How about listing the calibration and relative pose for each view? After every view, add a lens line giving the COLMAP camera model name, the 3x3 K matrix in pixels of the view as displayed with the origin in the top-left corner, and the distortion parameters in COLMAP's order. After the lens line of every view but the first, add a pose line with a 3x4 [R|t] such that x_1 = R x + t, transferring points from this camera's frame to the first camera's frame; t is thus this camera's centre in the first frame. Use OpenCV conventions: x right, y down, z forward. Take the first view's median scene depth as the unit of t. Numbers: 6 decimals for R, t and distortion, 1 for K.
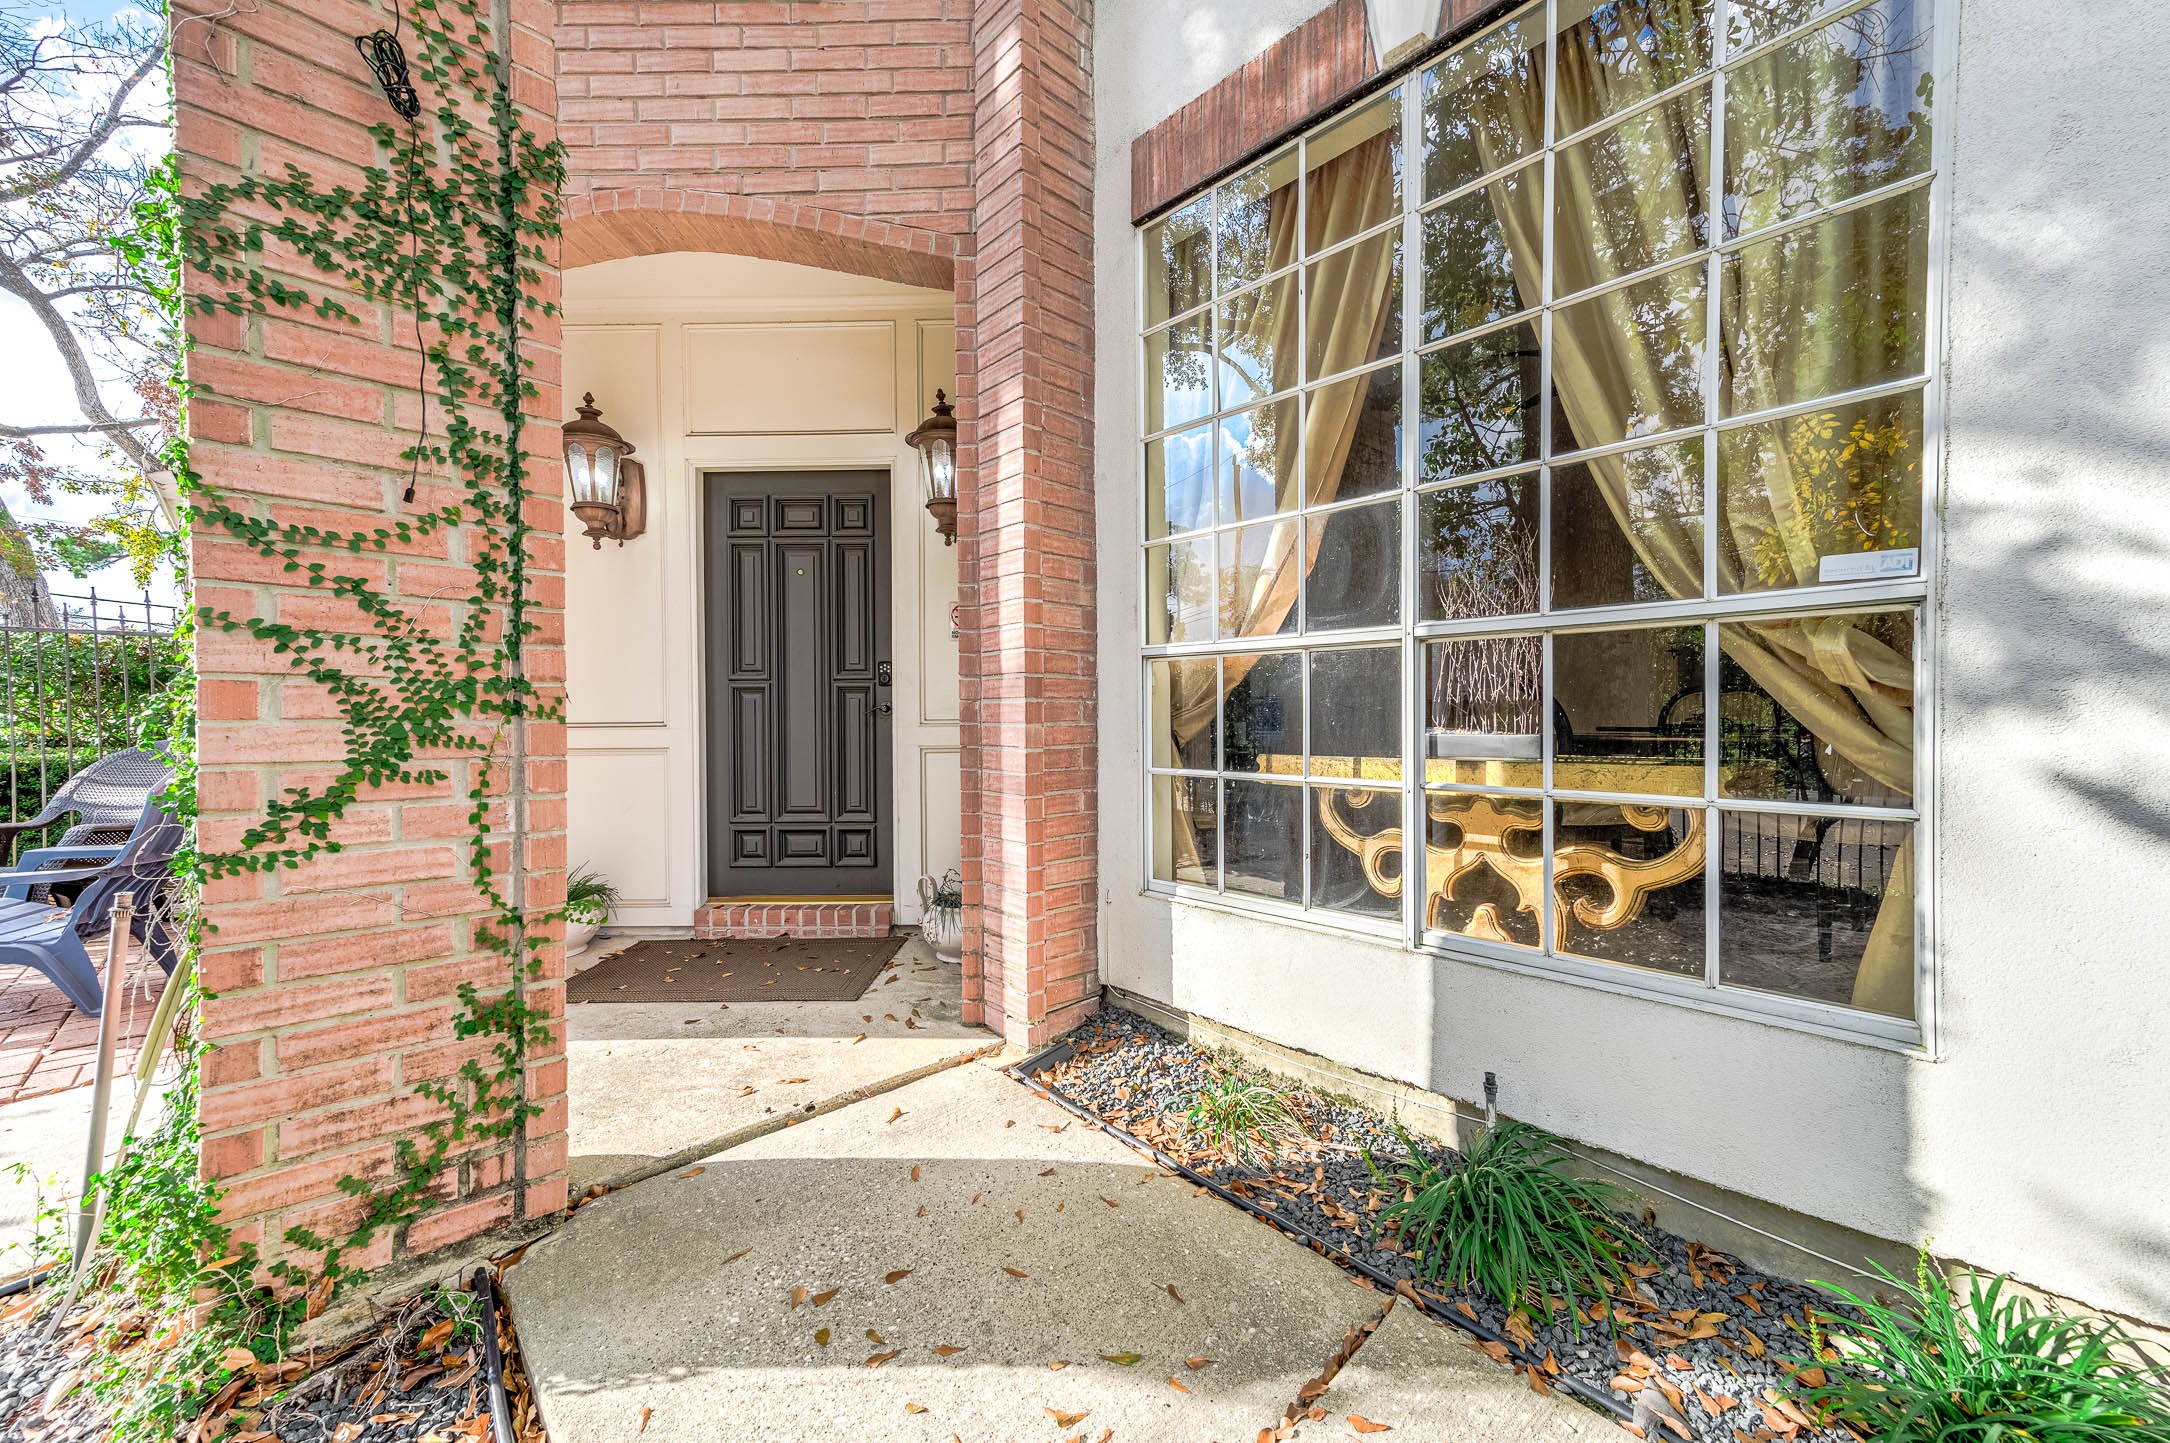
lens RADIAL K [[863.0, 0, 1089.6], [0, 863.0, 728.4], [0, 0, 1]] dist [0.017327, 0.000101]
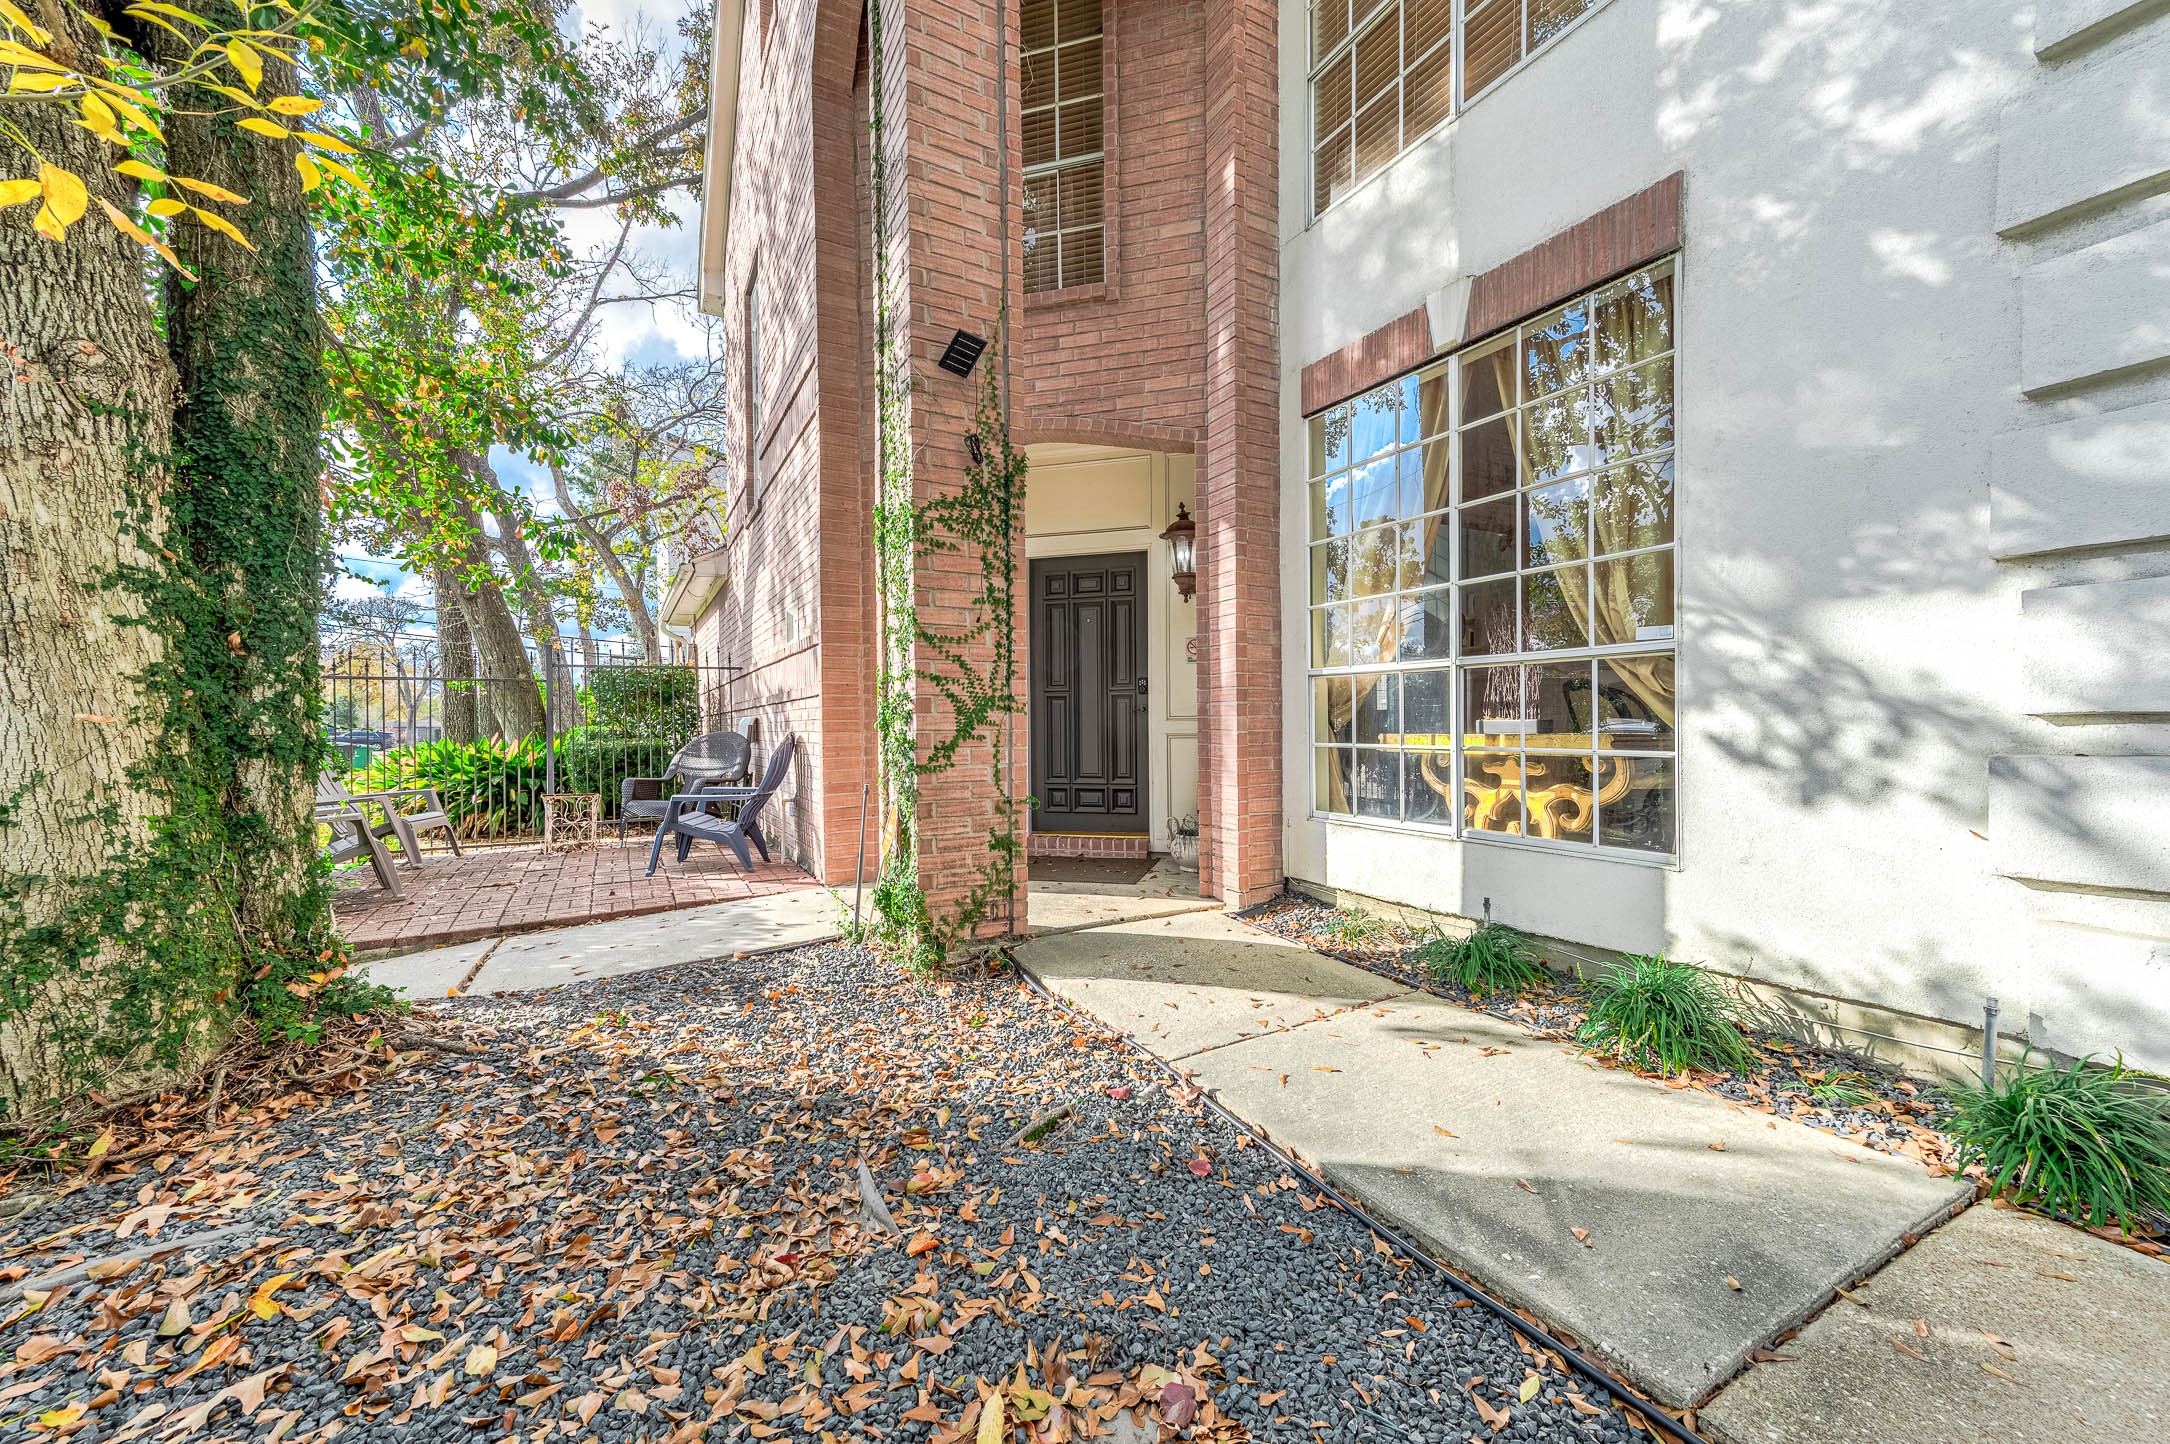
lens RADIAL K [[863.0, 0, 1090.8], [0, 863.0, 725.2], [0, 0, 1]] dist [0.017327, 0.000101]
pose [[0.970209, -0.002254, -0.242259, 0.071495], [0.000595, 0.999976, -0.006923, 0.028838], [0.242269, 0.006573, 0.970187, -0.886559]]
